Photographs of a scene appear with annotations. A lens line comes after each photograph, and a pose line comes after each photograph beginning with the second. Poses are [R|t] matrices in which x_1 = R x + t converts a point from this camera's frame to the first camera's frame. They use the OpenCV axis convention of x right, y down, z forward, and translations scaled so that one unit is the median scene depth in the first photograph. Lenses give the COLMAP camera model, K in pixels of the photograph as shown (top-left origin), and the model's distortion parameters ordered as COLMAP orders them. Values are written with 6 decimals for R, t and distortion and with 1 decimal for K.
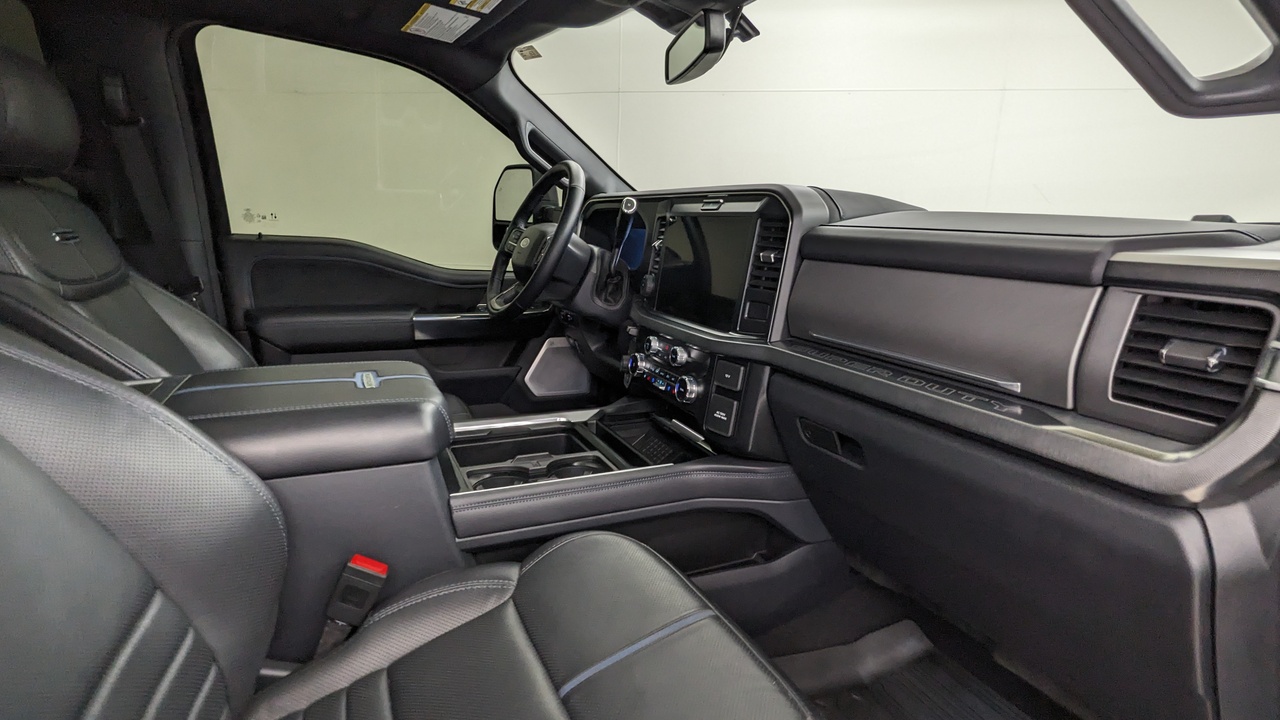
lens RADIAL K [[617.1, 0, 640.0], [0, 617.1, 360.0], [0, 0, 1]] dist [-0.000595, -0.000229]
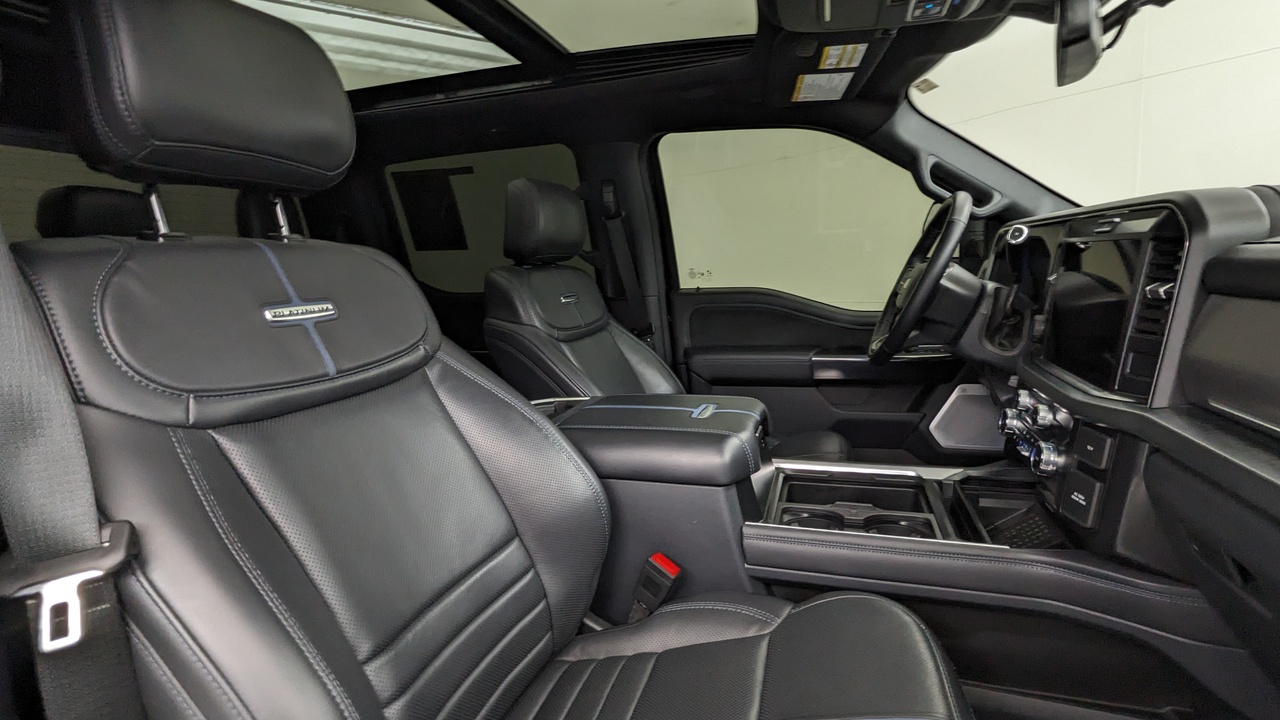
lens RADIAL K [[617.1, 0, 640.0], [0, 617.1, 360.0], [0, 0, 1]] dist [-0.000595, -0.000229]
pose [[0.717386, 0.030543, -0.696006, 0.248108], [-0.071680, 0.996972, -0.030131, -0.018353], [0.692979, 0.071505, 0.717403, 0.050382]]
